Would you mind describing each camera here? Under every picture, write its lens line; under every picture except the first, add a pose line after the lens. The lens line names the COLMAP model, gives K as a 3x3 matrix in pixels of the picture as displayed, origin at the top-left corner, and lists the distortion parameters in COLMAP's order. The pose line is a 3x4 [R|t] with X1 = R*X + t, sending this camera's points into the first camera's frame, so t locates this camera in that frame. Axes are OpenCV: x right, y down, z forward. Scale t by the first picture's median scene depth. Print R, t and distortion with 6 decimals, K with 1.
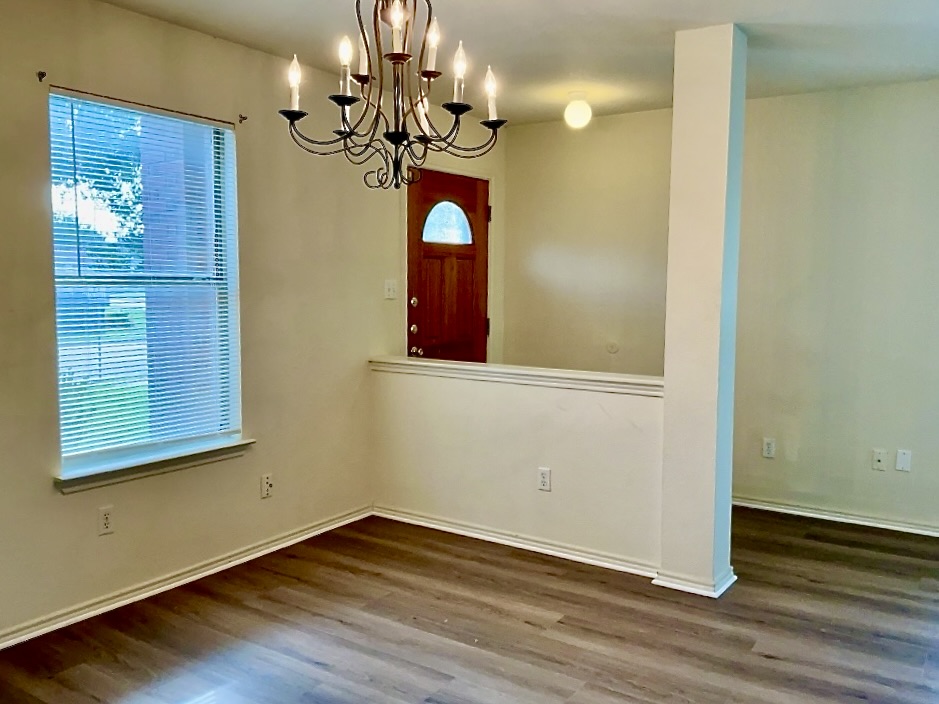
lens RADIAL K [[848.7, 0, 471.1], [0, 848.7, 350.3], [0, 0, 1]] dist [0.009925, 0.002582]
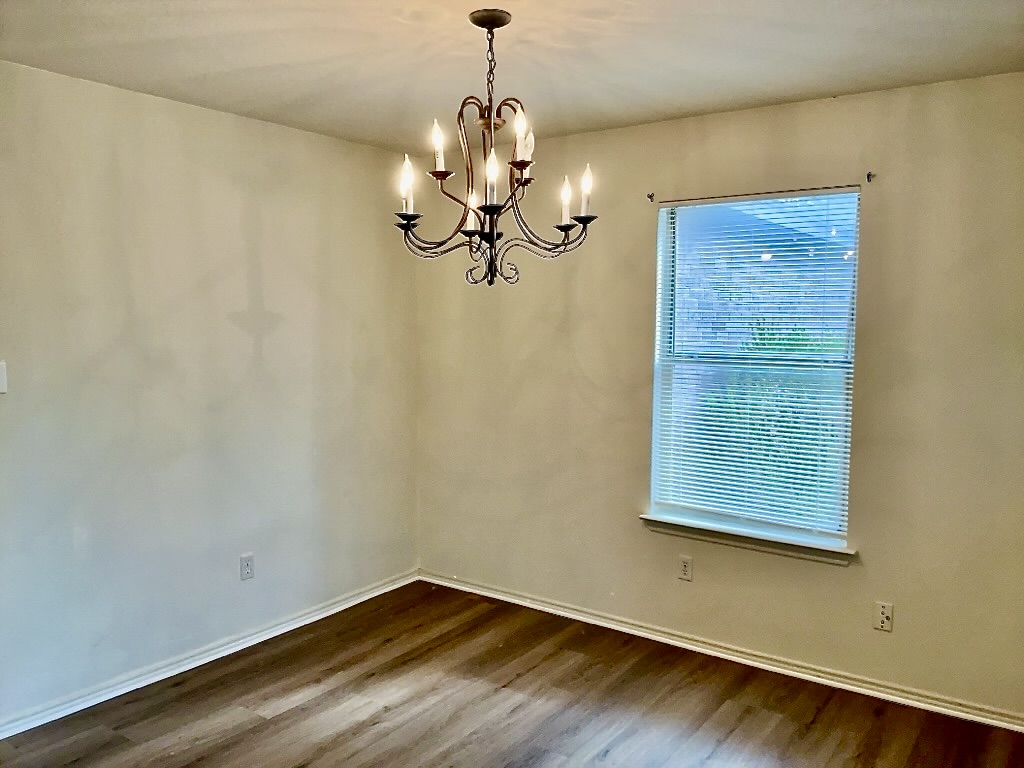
lens RADIAL K [[804.9, 0, 514.2], [0, 804.9, 387.1], [0, 0, 1]] dist [0.029468, -0.014070]
pose [[-0.042294, 0.045562, -0.998066, 0.619820], [-0.110992, 0.992562, 0.050014, -0.066877], [0.992921, 0.112893, -0.036922, 0.749712]]
